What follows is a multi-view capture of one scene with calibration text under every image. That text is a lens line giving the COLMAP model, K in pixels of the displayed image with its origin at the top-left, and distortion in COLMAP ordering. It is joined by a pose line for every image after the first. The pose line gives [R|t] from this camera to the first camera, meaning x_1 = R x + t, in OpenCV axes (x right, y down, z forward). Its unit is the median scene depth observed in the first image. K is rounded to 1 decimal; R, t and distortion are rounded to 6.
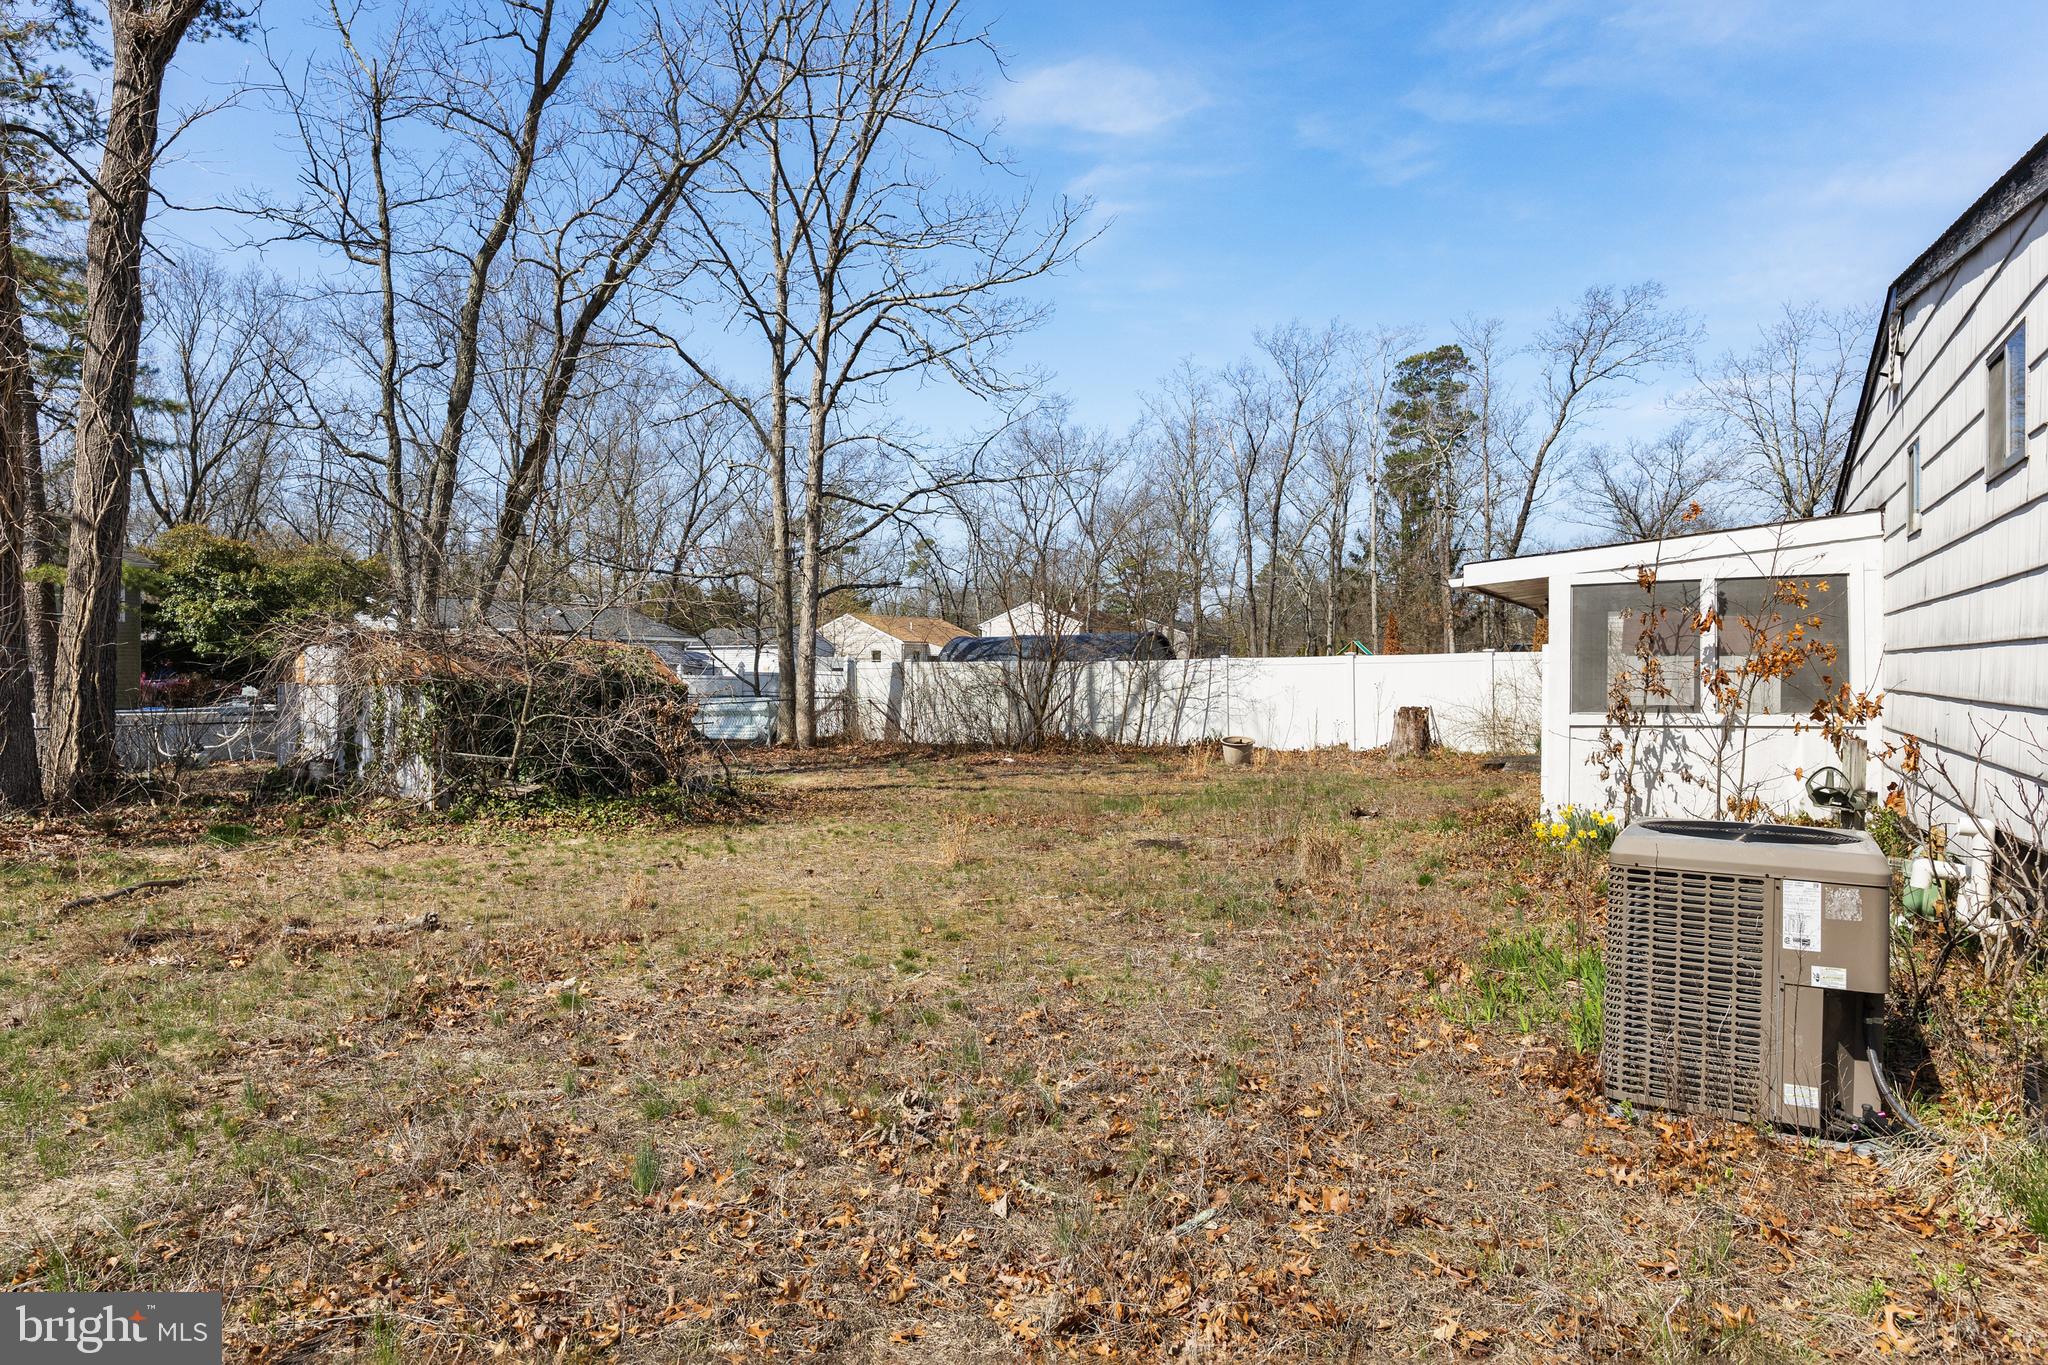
lens RADIAL K [[1325.6, 0, 1022.2], [0, 1325.6, 683.3], [0, 0, 1]] dist [-0.008955, -0.000418]
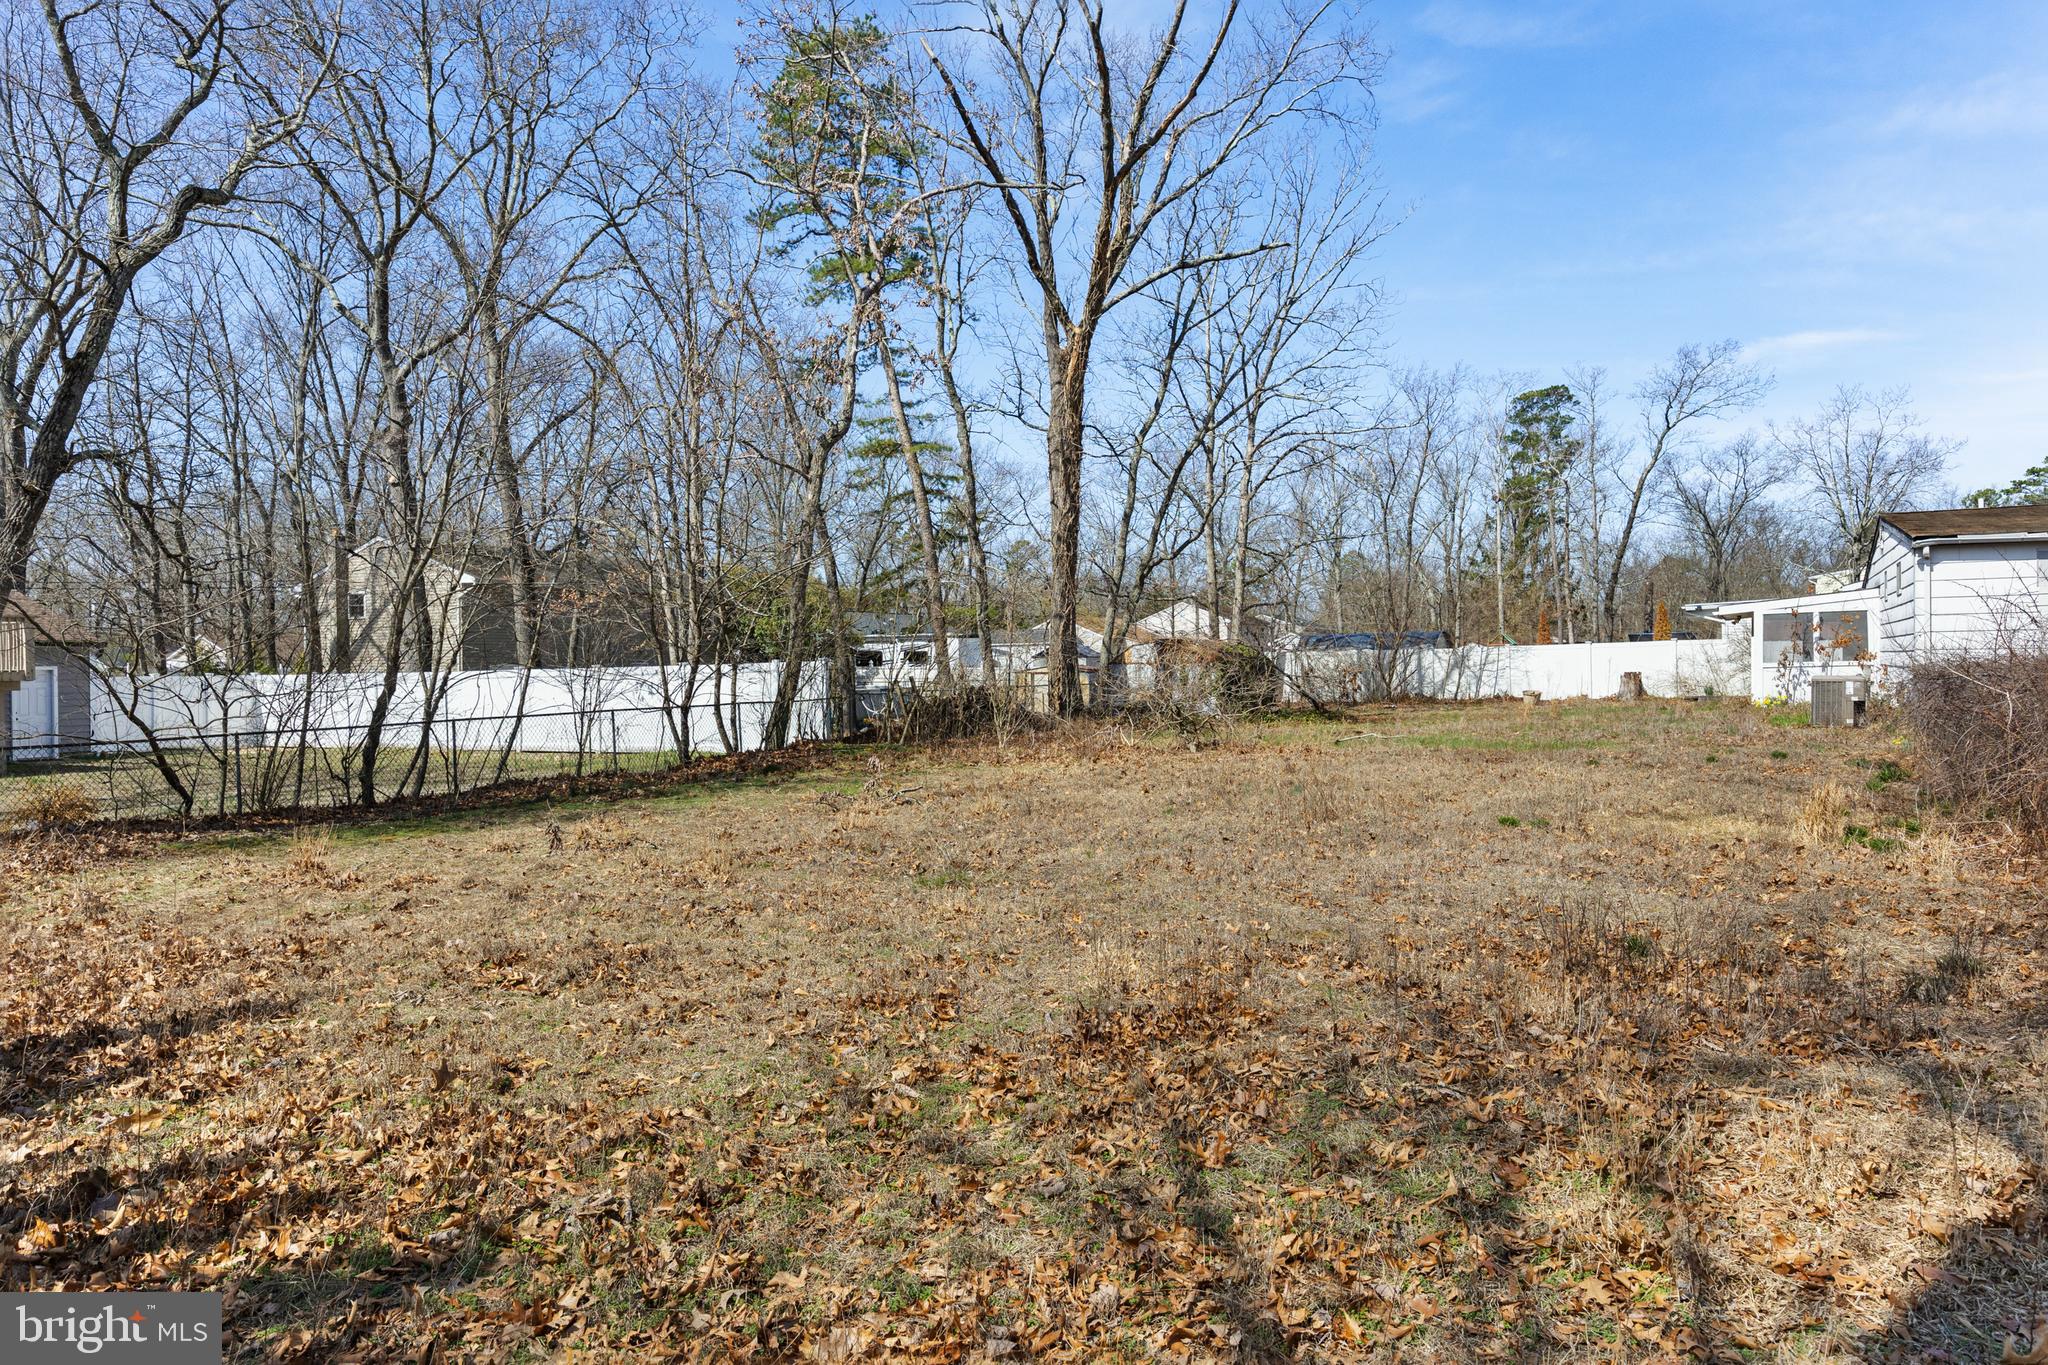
lens RADIAL K [[1433.7, 0, 1025.4], [0, 1433.7, 678.0], [0, 0, 1]] dist [0.004819, 0.002790]
pose [[0.999874, -0.014452, 0.006582, -0.457337], [0.014468, 0.999892, -0.002439, 0.016356], [-0.006546, 0.002534, 0.999975, -0.787348]]
